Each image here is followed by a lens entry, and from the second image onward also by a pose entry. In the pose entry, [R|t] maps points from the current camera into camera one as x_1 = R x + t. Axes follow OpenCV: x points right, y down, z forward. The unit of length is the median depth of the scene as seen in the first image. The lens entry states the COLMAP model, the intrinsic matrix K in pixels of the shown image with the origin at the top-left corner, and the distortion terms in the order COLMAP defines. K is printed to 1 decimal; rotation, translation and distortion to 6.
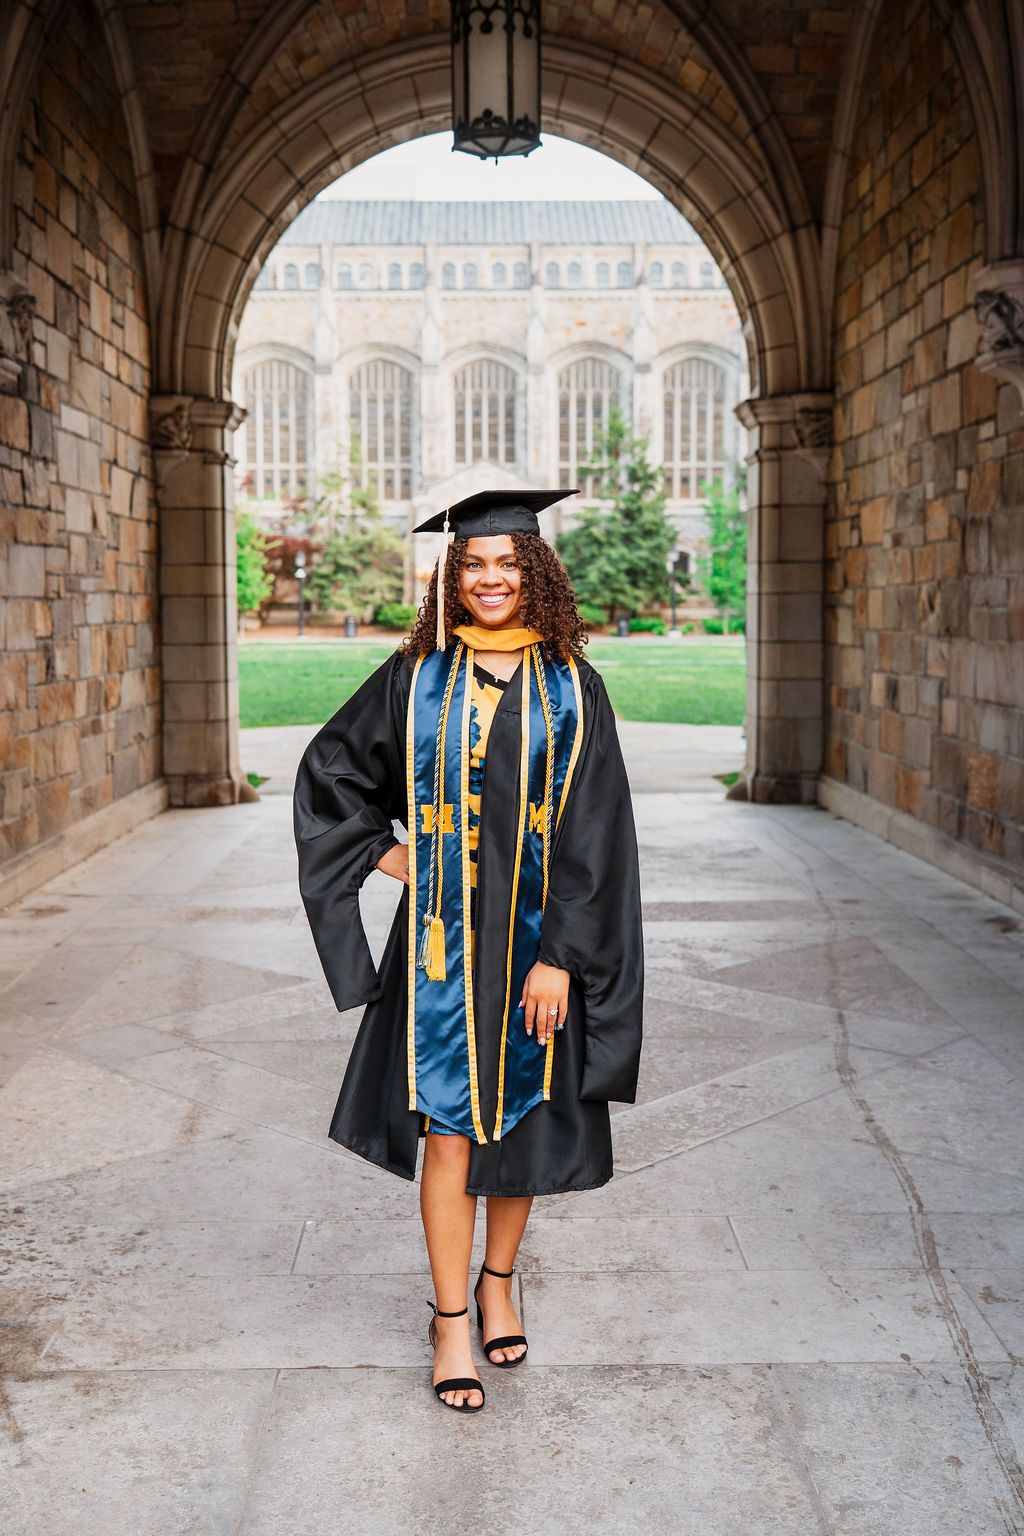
lens RADIAL K [[1676.7, 0, 494.4], [0, 1676.7, 774.5], [0, 0, 1]] dist [-0.020141, 0.000000]
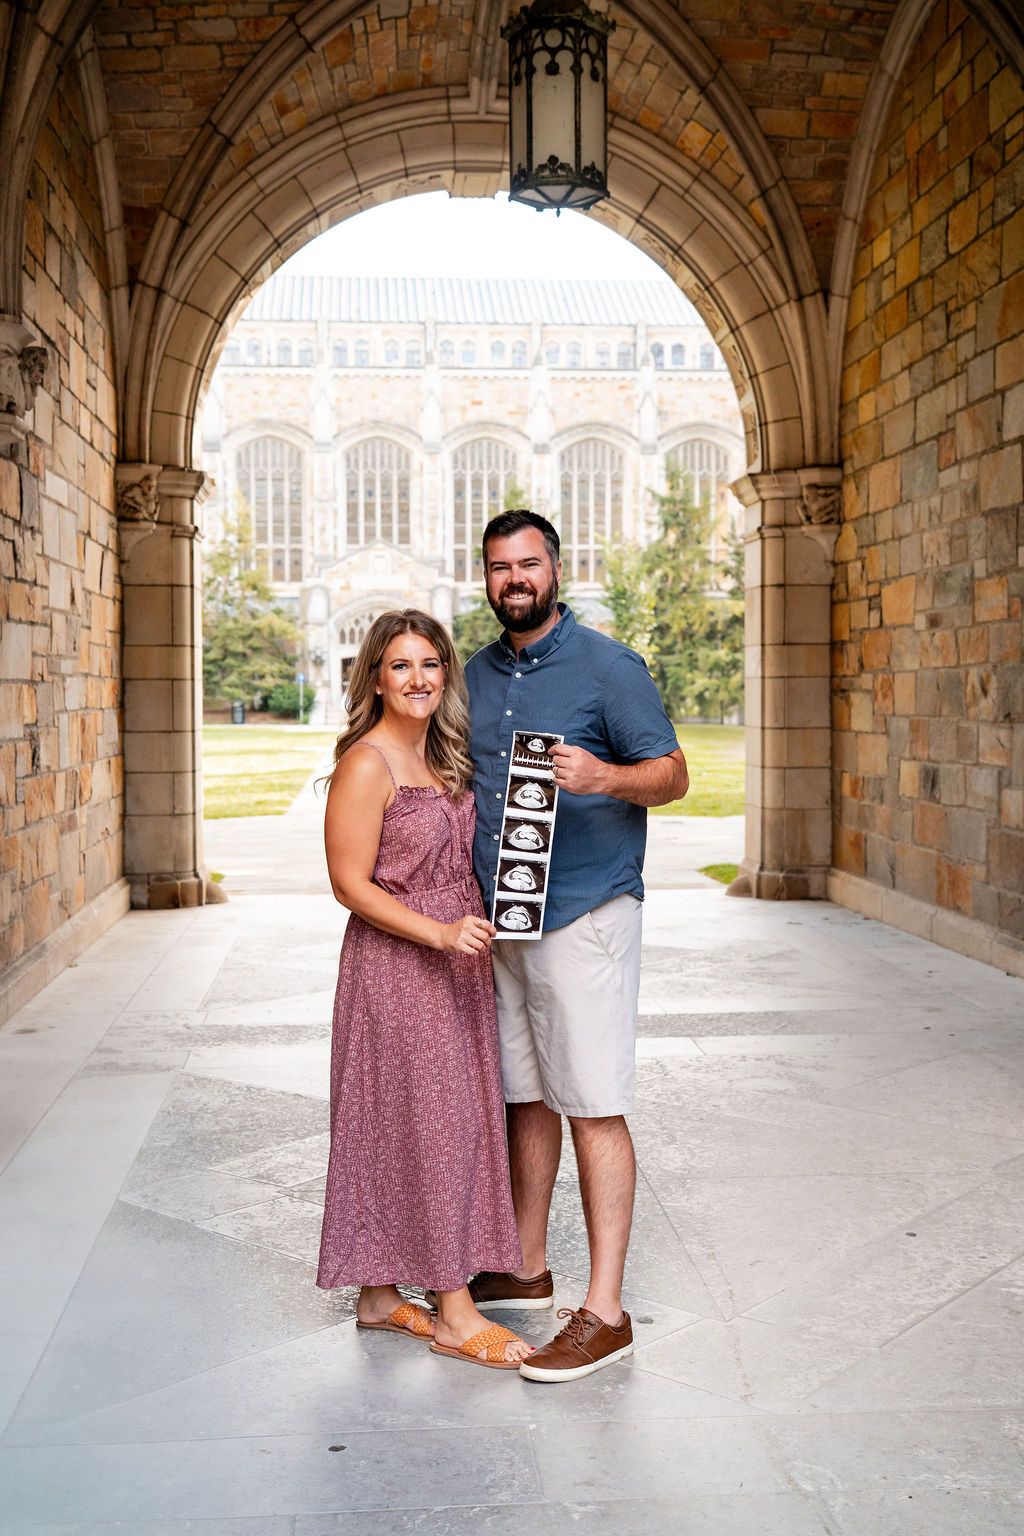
lens RADIAL K [[1693.3, 0, 431.6], [0, 1693.3, 769.0], [0, 0, 1]] dist [-0.017987, 0.000000]
pose [[0.997434, -0.003136, 0.071521, -0.102039], [0.007018, 0.998512, -0.054087, -0.006205], [-0.071245, 0.054450, 0.995972, 0.066964]]
